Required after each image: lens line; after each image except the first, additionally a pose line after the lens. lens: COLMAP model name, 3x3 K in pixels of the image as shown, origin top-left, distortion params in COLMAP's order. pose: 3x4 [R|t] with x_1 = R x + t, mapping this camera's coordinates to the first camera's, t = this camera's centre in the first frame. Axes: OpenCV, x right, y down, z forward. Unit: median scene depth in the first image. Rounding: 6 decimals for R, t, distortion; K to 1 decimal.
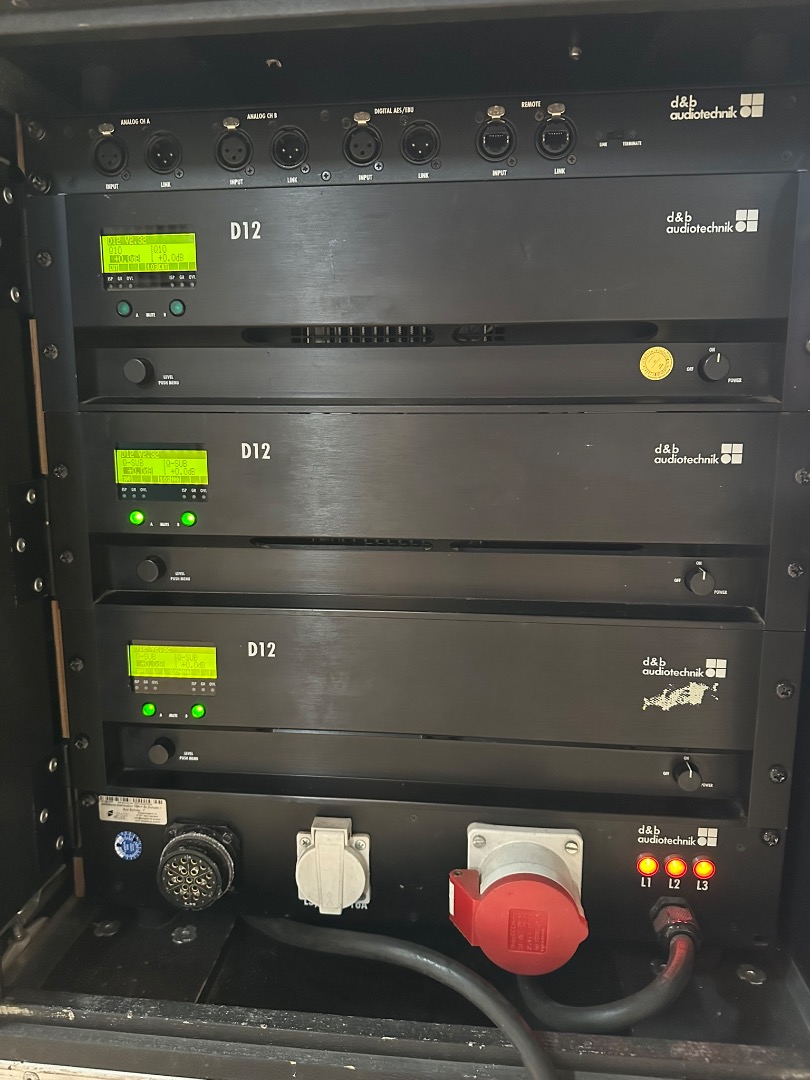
lens RADIAL K [[742.7, 0, 405.0], [0, 742.7, 540.0], [0, 0, 1]] dist [0.120853, -0.202566]
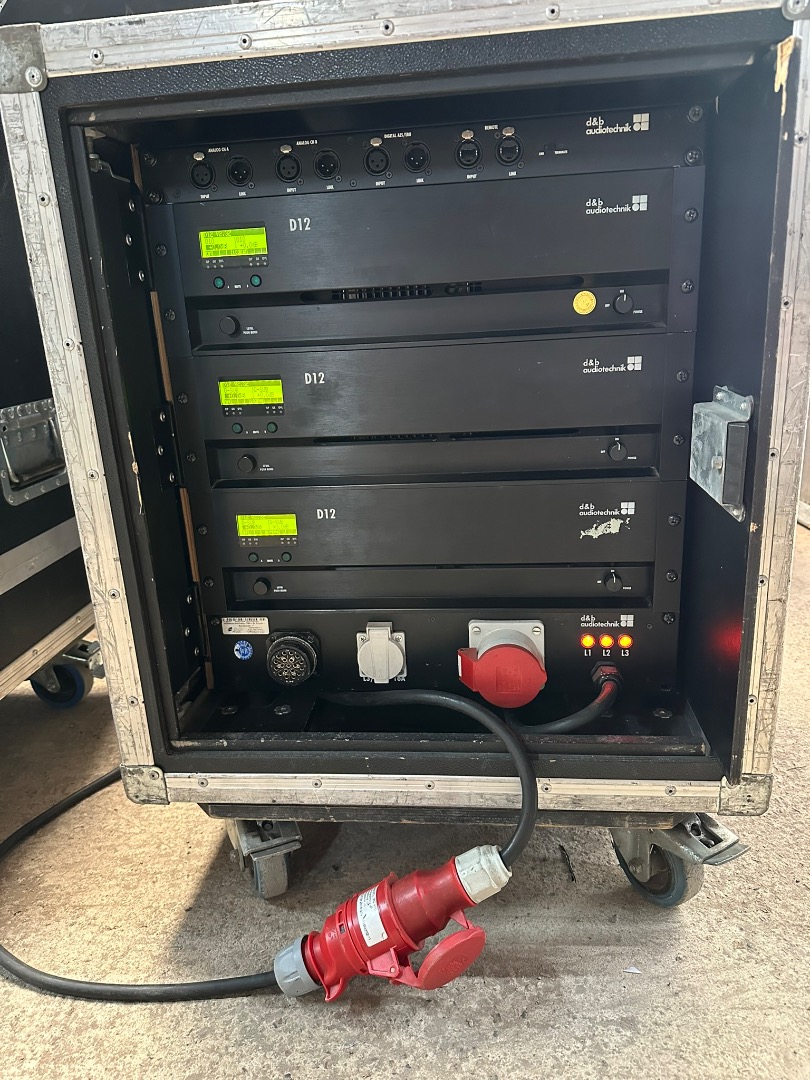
lens RADIAL K [[742.7, 0, 405.0], [0, 742.7, 540.0], [0, 0, 1]] dist [0.120853, -0.202566]
pose [[0.998681, -0.049615, -0.013244, -0.017875], [0.050898, 0.990598, 0.126988, 0.018097], [0.006819, -0.127494, 0.991816, -0.487674]]
